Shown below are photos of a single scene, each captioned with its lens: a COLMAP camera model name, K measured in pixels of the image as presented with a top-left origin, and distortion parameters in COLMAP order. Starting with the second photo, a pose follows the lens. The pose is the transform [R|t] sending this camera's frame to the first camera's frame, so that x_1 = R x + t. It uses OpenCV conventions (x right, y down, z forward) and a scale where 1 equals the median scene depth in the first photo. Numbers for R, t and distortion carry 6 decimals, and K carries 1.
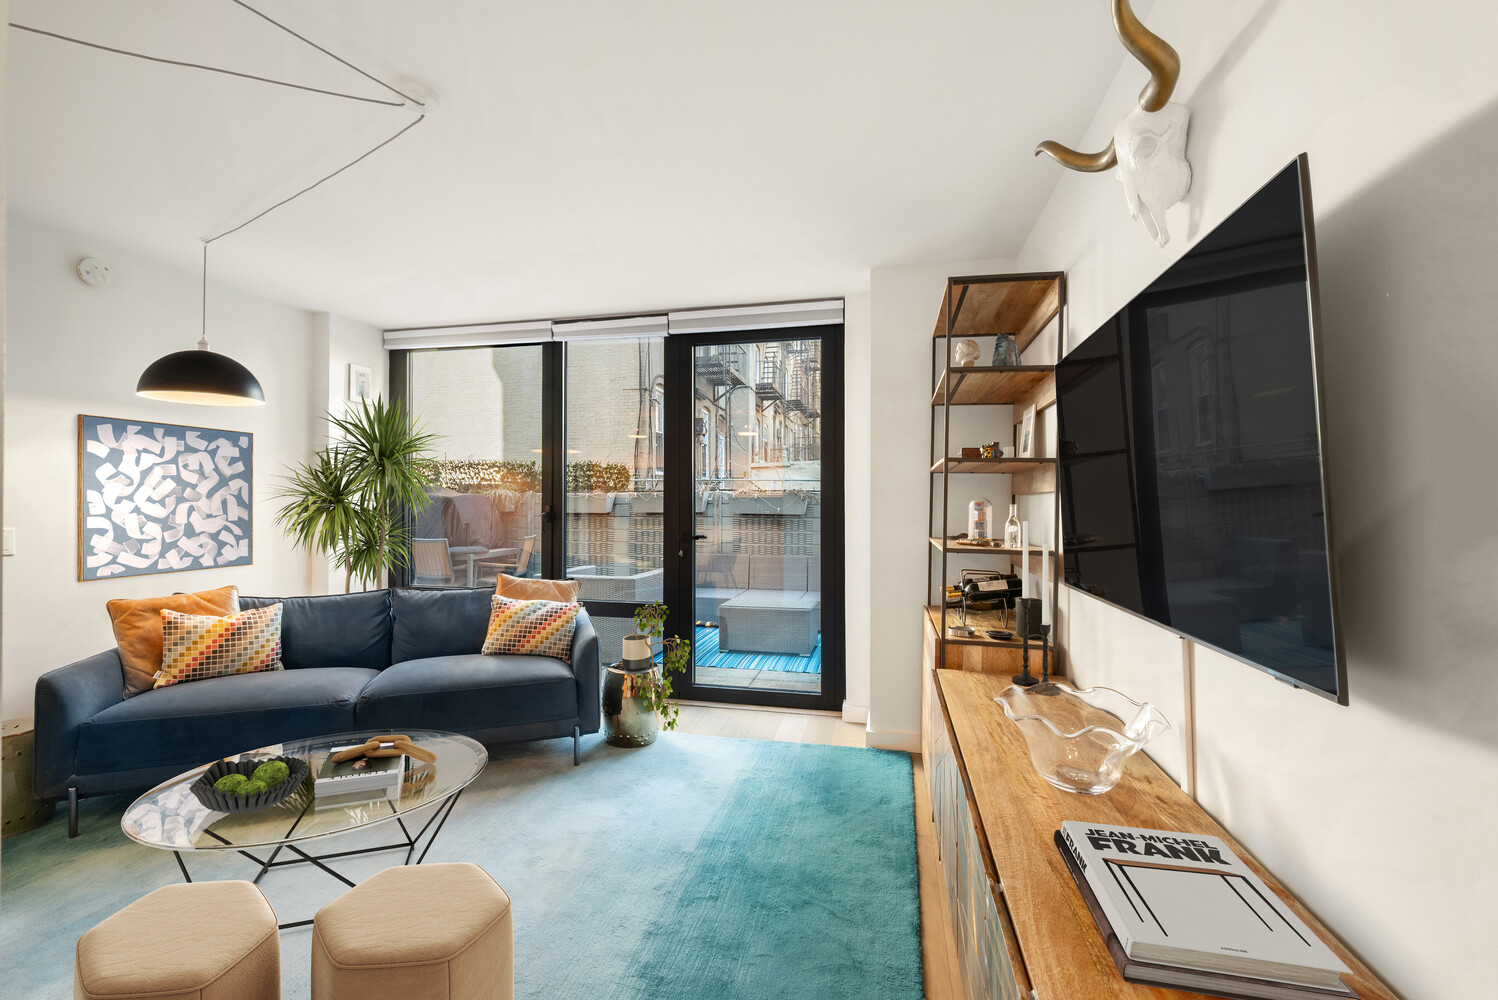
lens RADIAL K [[614.4, 0, 743.0], [0, 614.4, 509.2], [0, 0, 1]] dist [-0.002398, 0.000063]
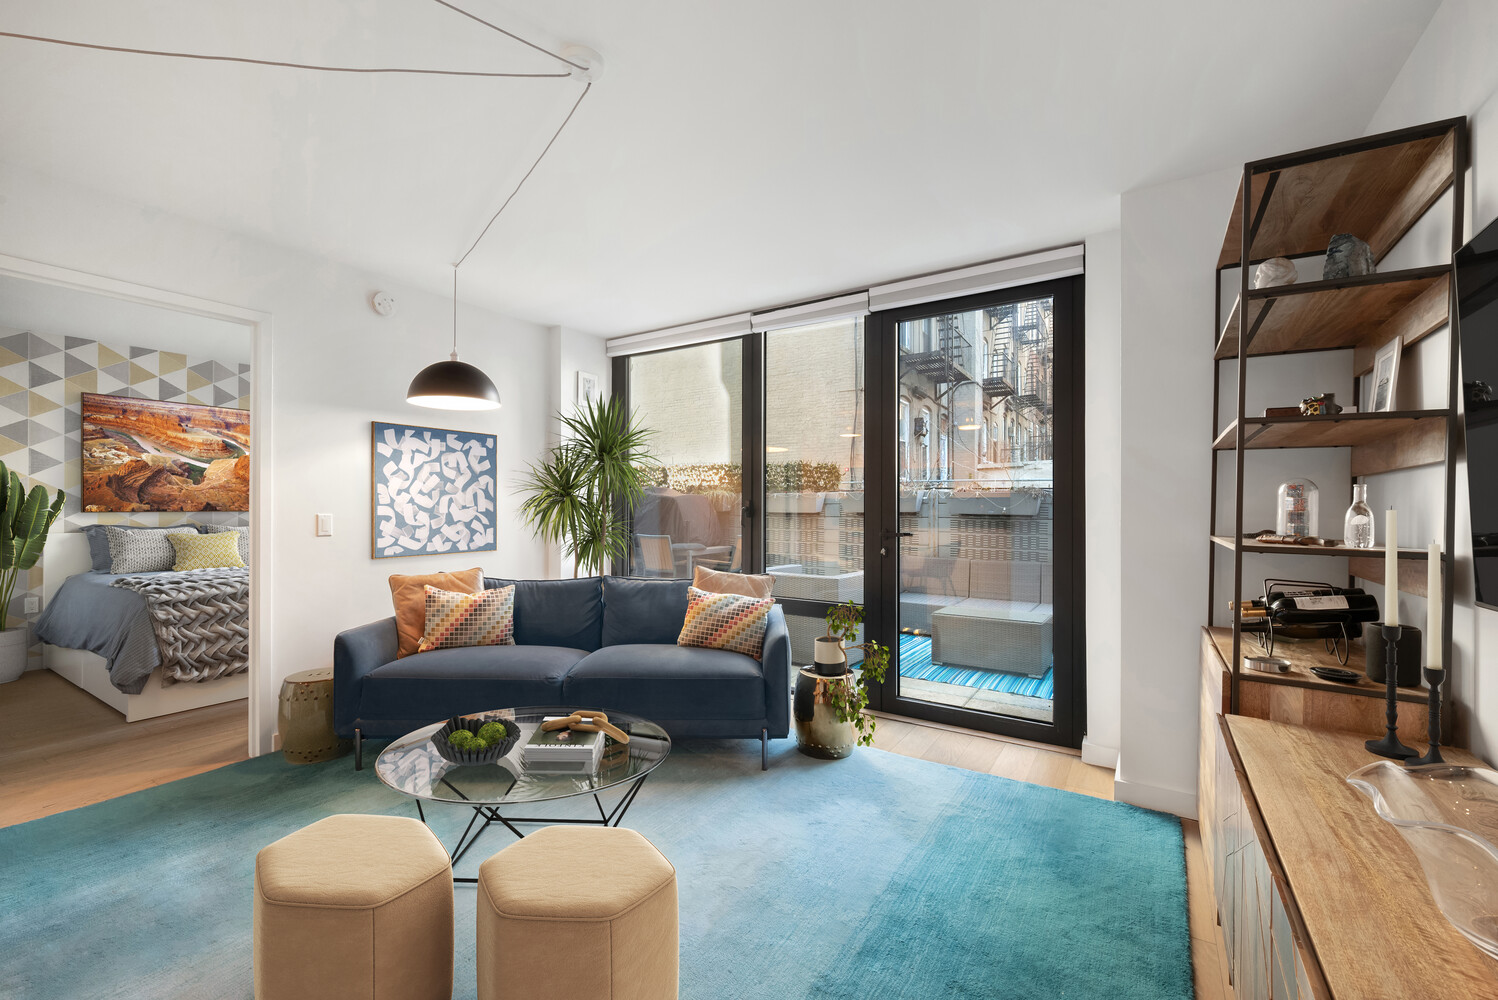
lens RADIAL K [[614.4, 0, 743.0], [0, 614.4, 509.2], [0, 0, 1]] dist [-0.002398, 0.000063]
pose [[0.938756, 0.002164, -0.344576, 0.024693], [-0.004478, 0.999972, -0.005919, 0.020886], [0.344554, 0.007099, 0.938740, 0.098608]]
